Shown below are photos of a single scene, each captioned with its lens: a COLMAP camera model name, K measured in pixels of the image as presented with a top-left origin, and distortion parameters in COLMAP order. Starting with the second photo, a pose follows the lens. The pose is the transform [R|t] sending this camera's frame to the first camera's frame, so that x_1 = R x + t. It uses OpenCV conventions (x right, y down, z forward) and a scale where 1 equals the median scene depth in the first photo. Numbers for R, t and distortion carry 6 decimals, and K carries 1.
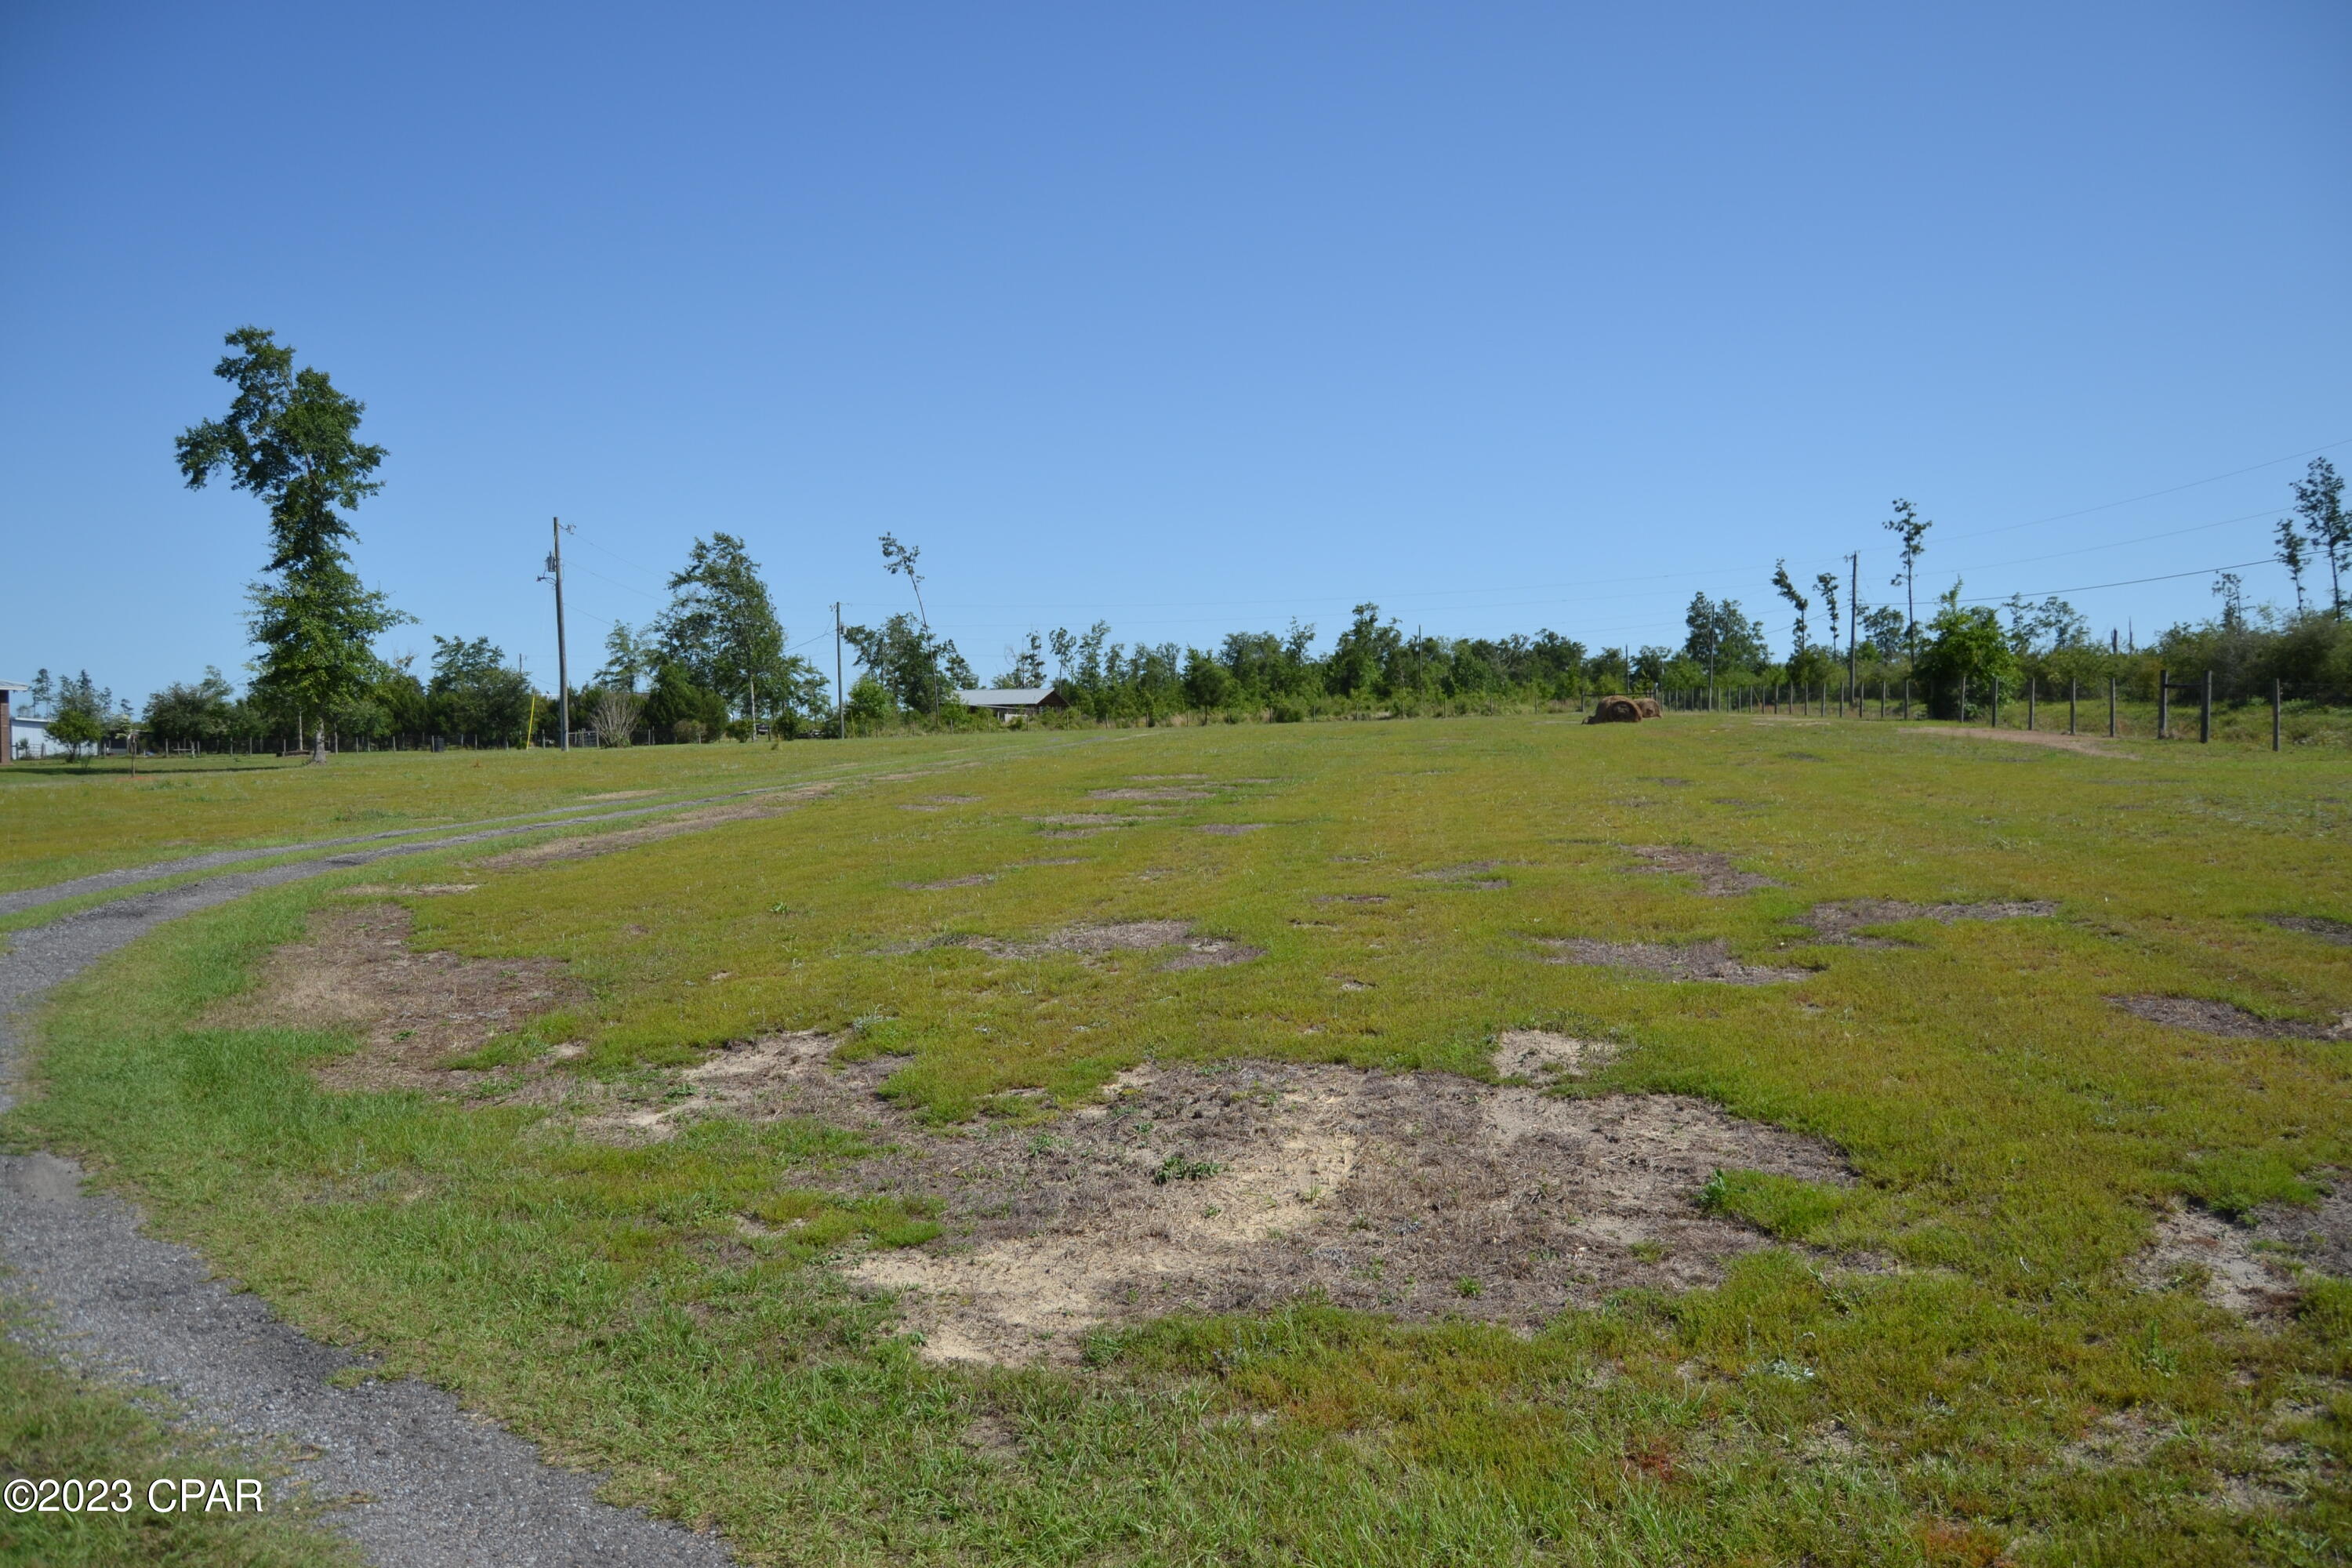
lens RADIAL K [[1884.6, 0, 1177.4], [0, 1884.6, 807.9], [0, 0, 1]] dist [-0.088889, 0.035405]
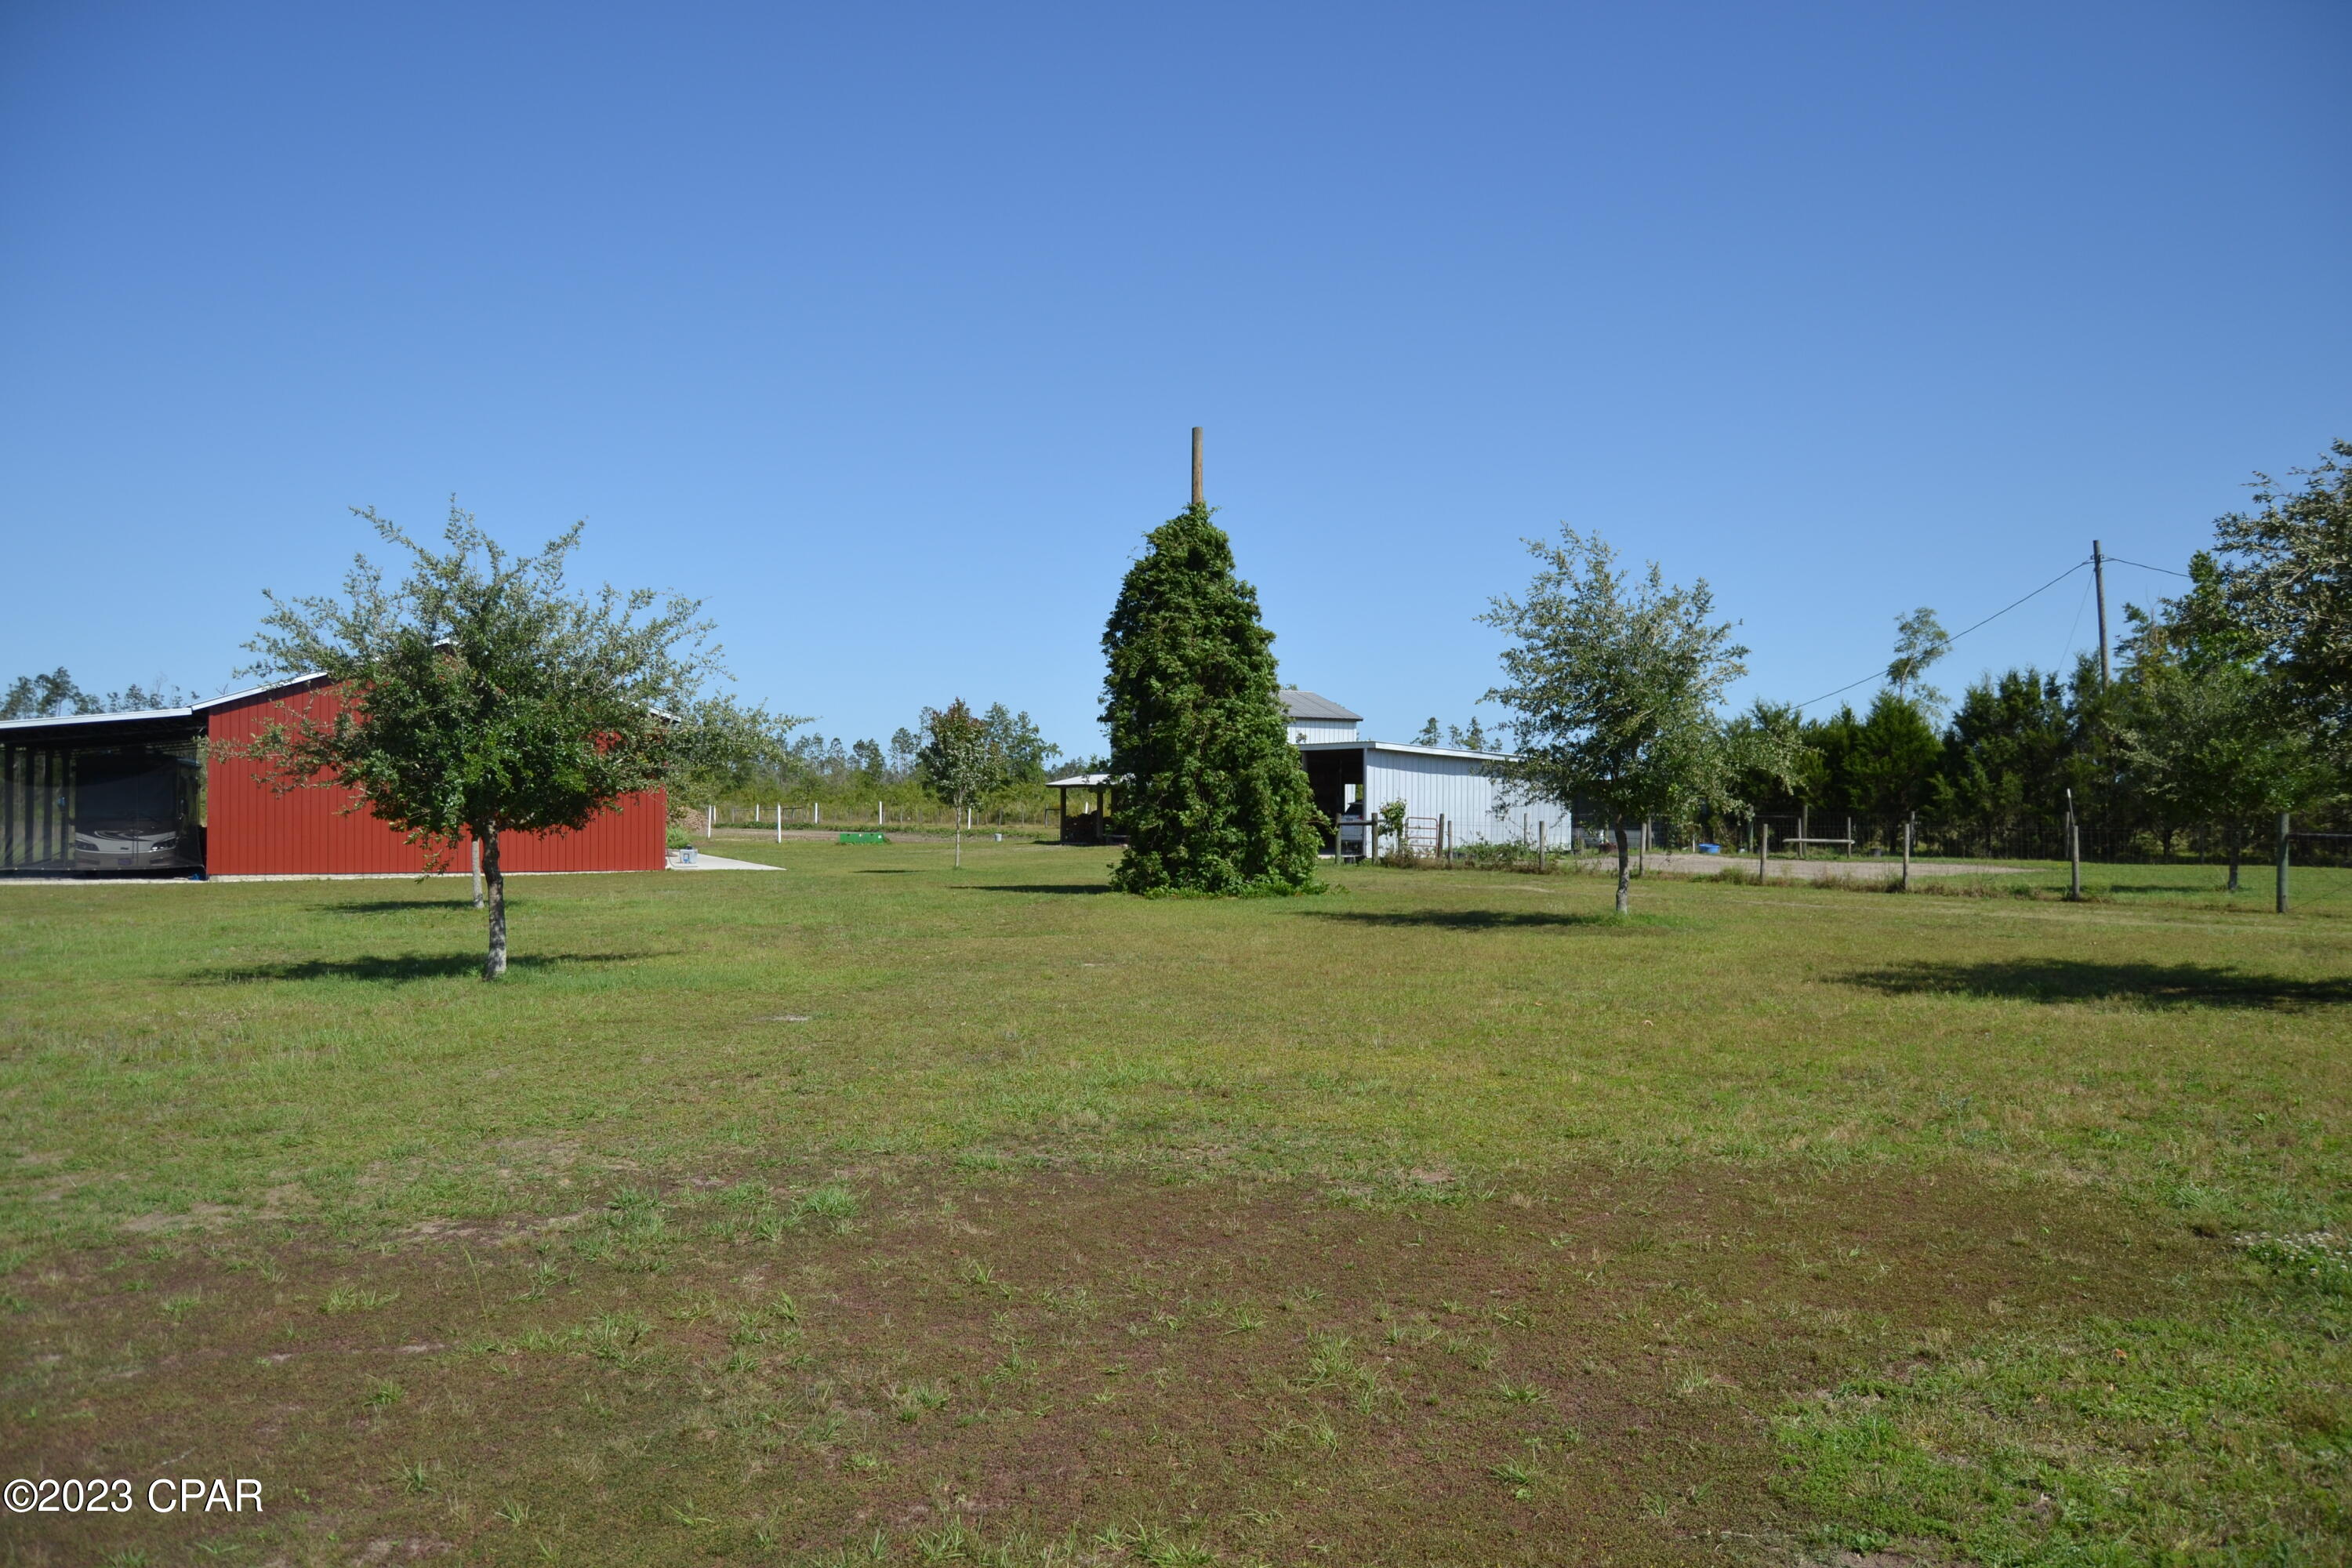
lens RADIAL K [[1884.6, 0, 1182.4], [0, 1884.6, 789.7], [0, 0, 1]] dist [-0.088889, 0.035405]
pose [[0.774965, 0.007349, -0.631961, -1.749988], [-0.034787, 0.998913, -0.031042, -0.111474], [0.631046, 0.046040, 0.774378, 2.792656]]
